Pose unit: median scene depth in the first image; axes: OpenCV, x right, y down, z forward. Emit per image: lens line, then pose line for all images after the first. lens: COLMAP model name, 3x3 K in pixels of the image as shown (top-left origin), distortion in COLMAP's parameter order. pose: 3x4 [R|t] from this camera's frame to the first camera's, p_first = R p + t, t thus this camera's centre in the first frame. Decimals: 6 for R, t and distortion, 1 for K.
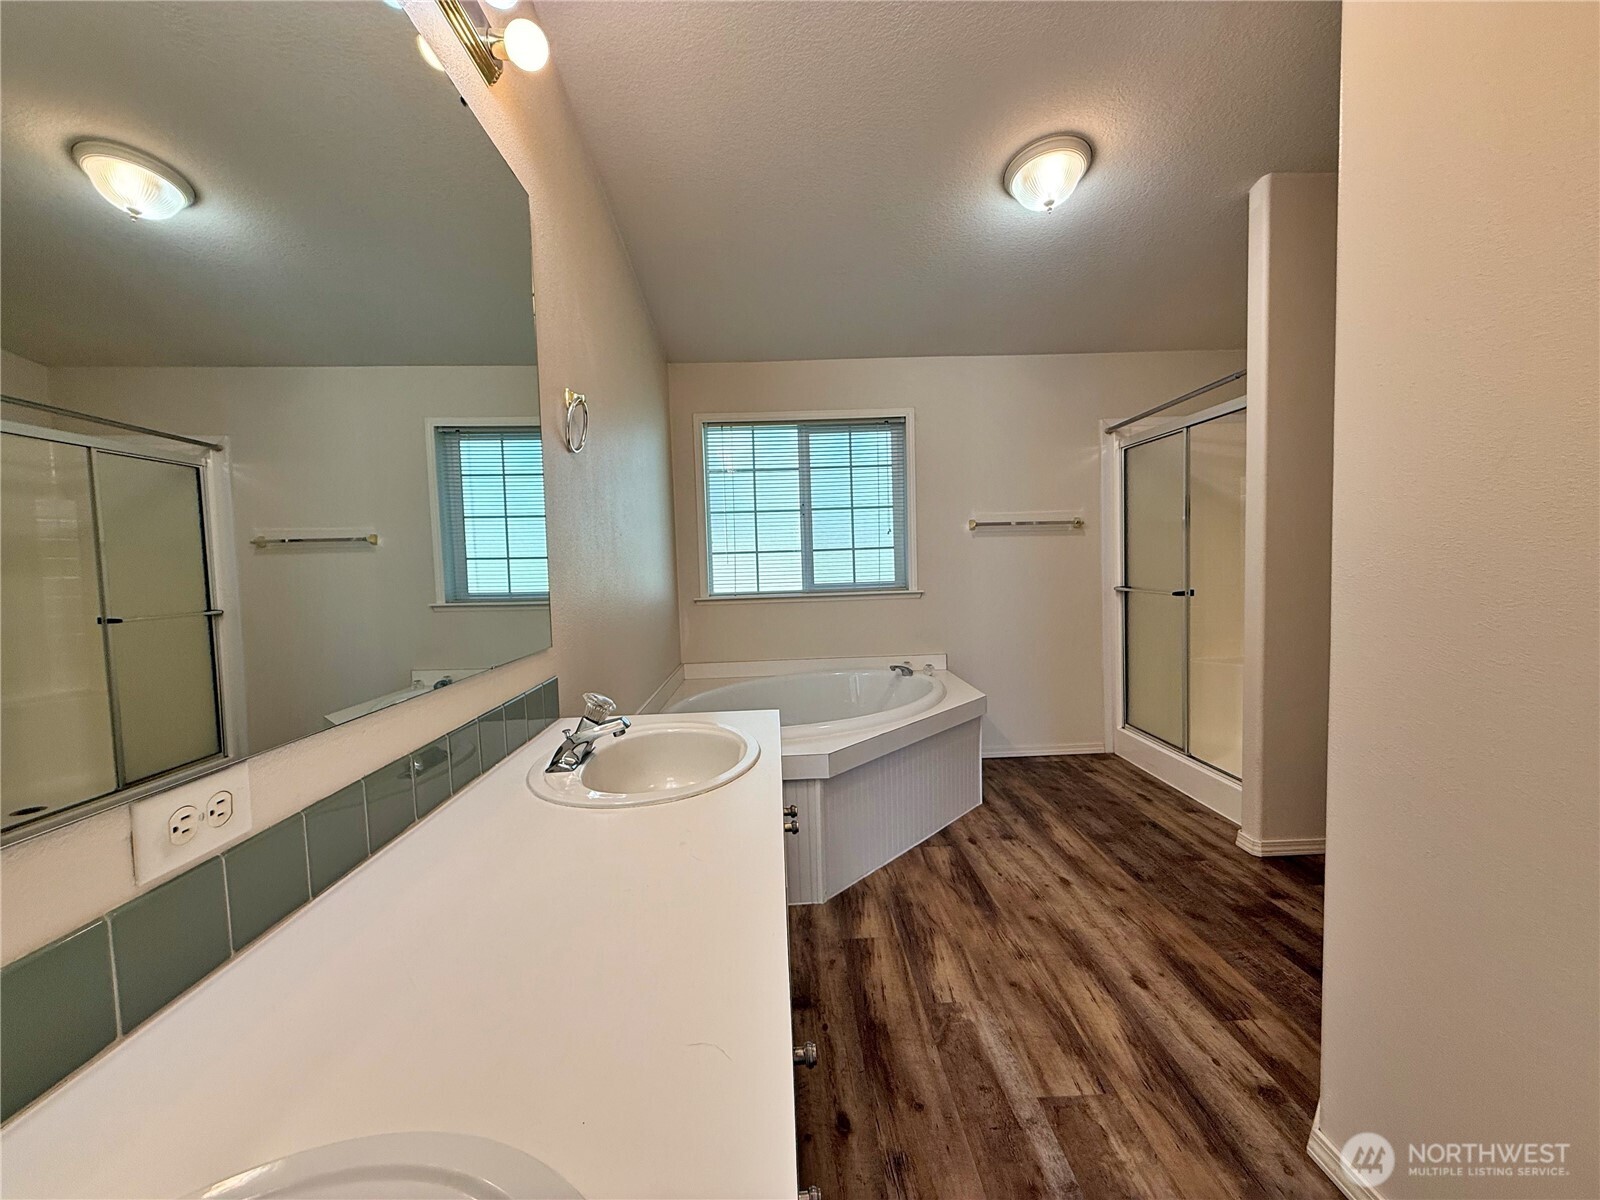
lens RADIAL K [[633.8, 0, 790.8], [0, 633.8, 597.8], [0, 0, 1]] dist [-0.000123, -0.000902]
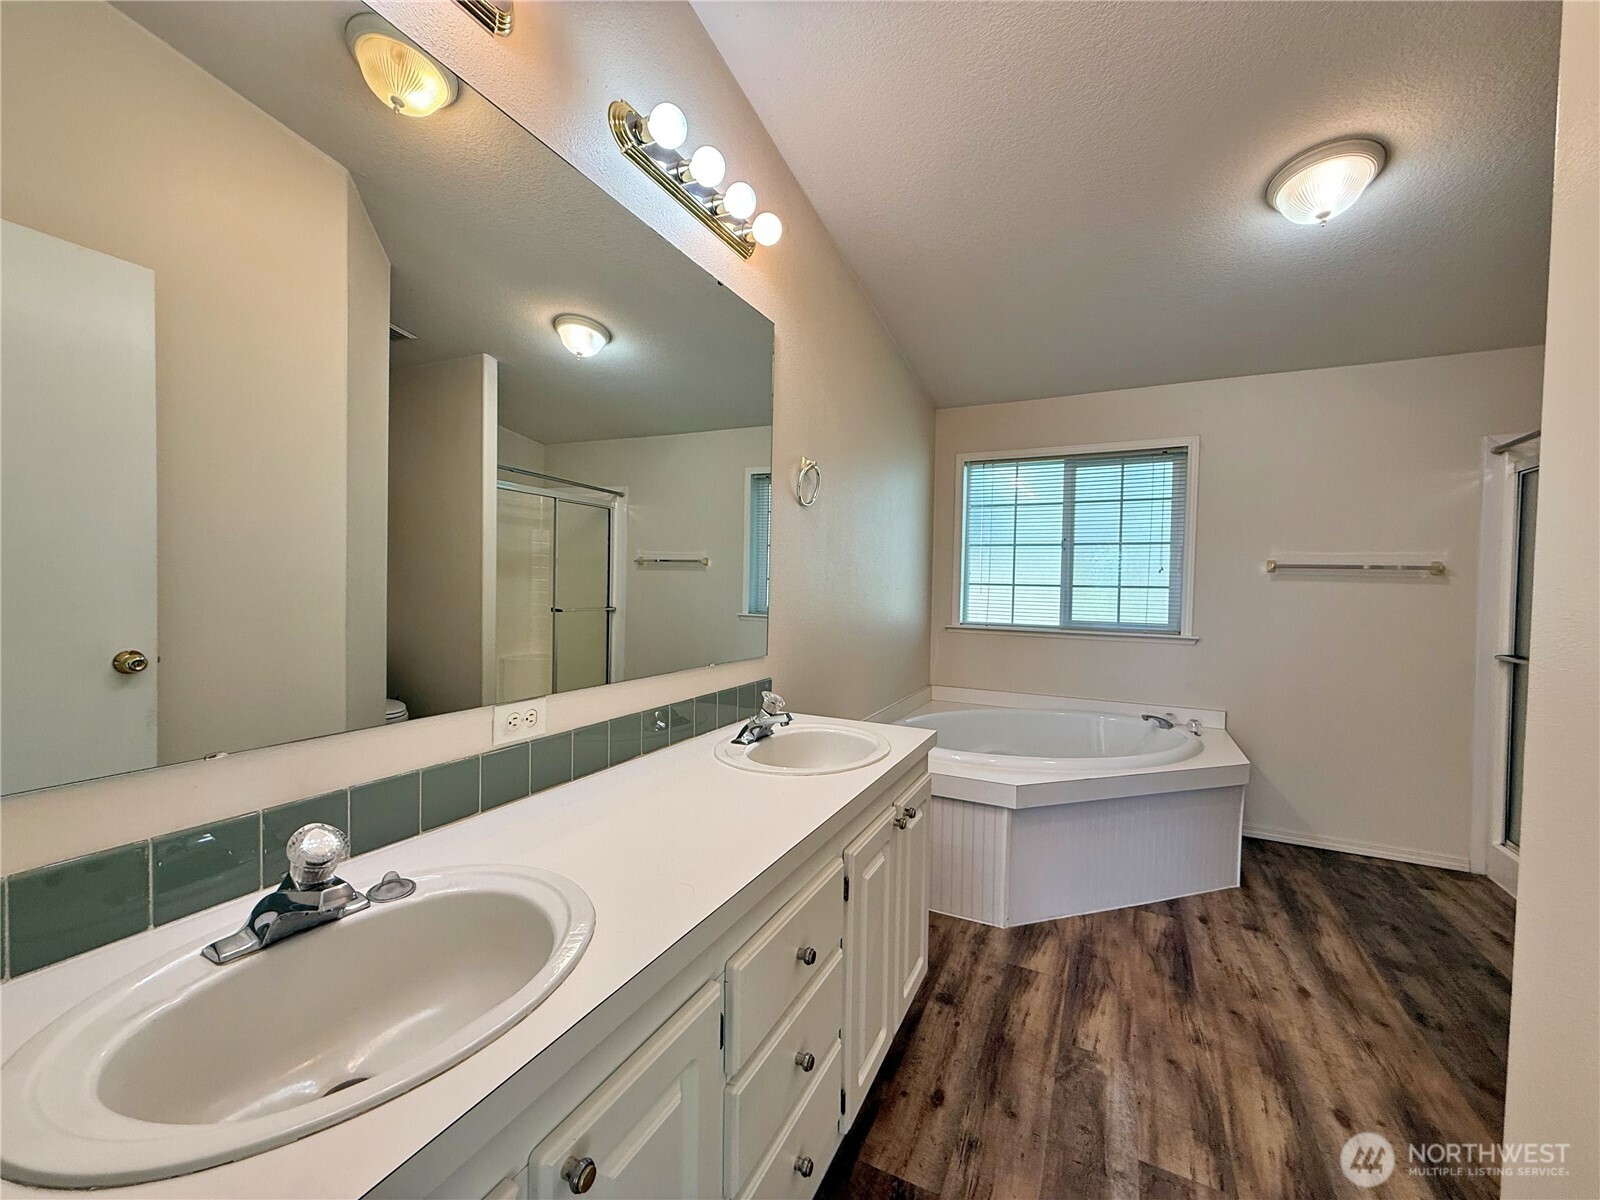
lens RADIAL K [[633.8, 0, 794.7], [0, 633.8, 597.3], [0, 0, 1]] dist [-0.000123, -0.000902]
pose [[0.877615, 0.058857, -0.475739, 0.179776], [-0.074032, 0.997168, -0.013203, -0.018858], [0.473615, 0.046807, 0.879487, -0.089025]]
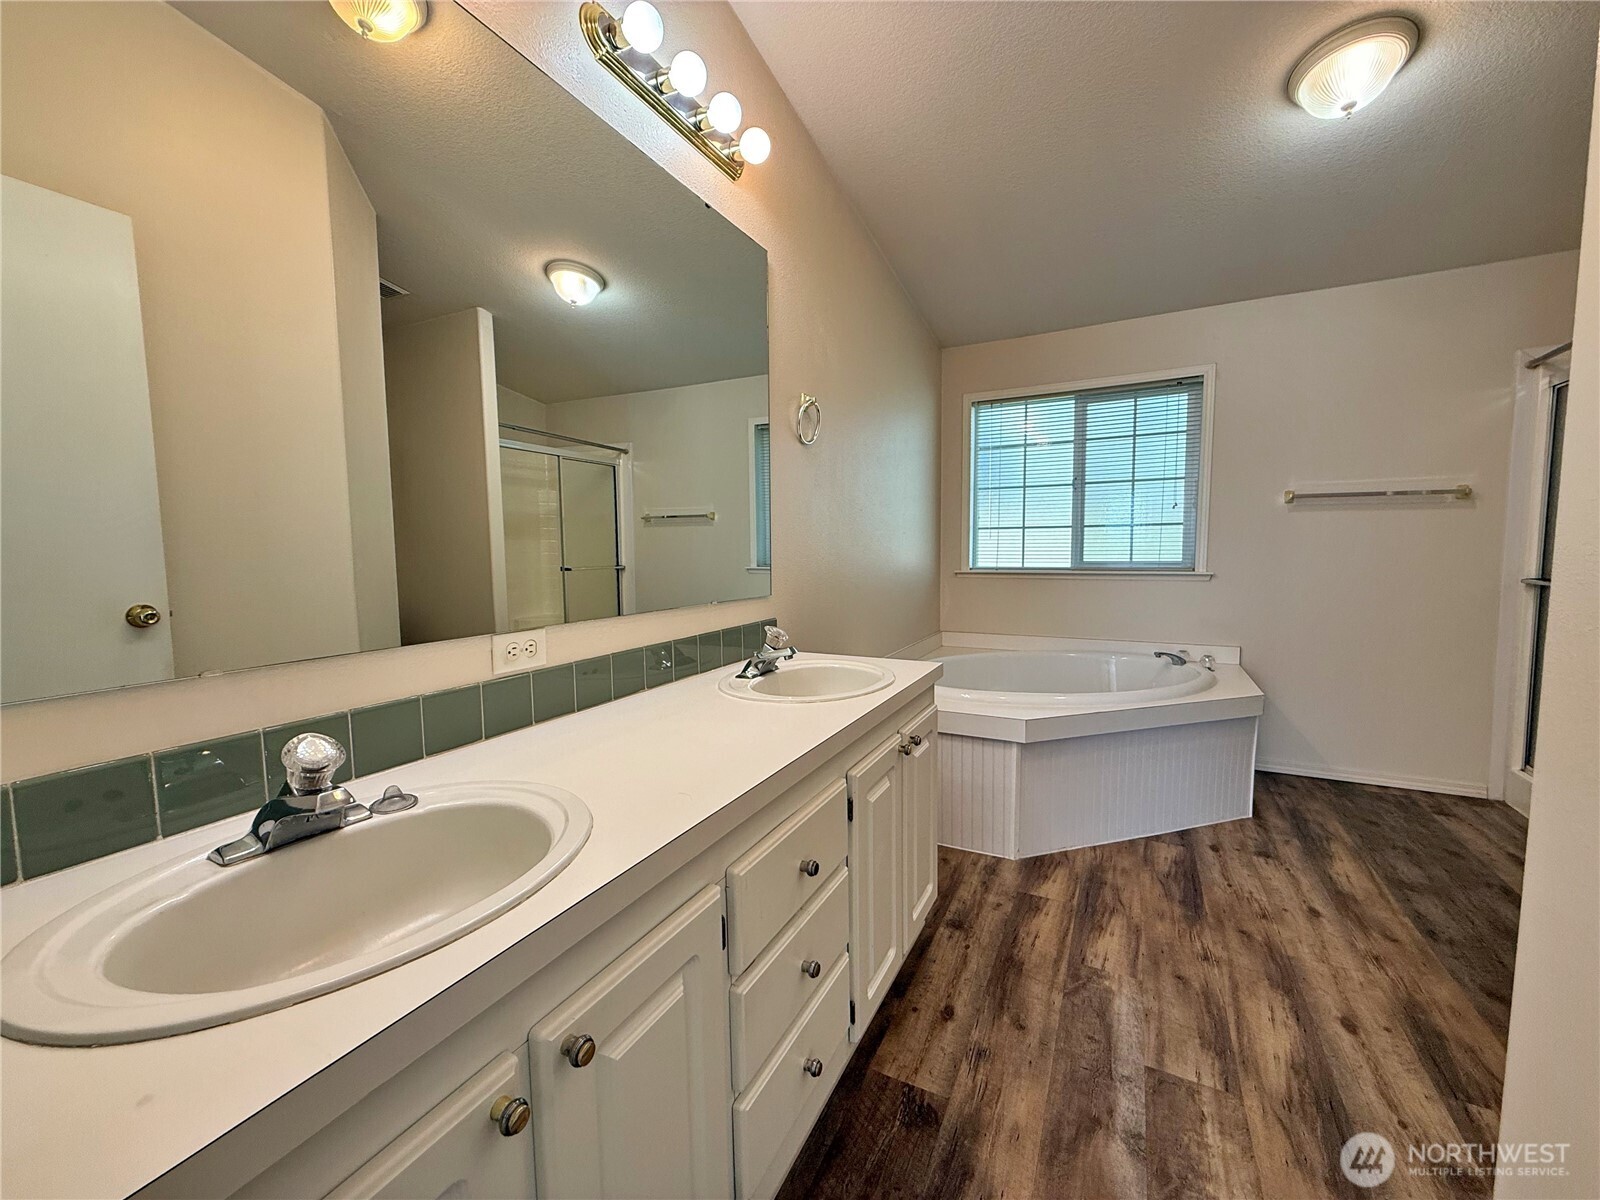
lens RADIAL K [[633.8, 0, 795.4], [0, 633.8, 597.7], [0, 0, 1]] dist [-0.000123, -0.000902]
pose [[0.869649, 0.061162, -0.489866, 0.189166], [-0.044088, 0.997953, 0.046332, 0.011214], [0.491697, -0.018695, 0.870565, -0.076080]]
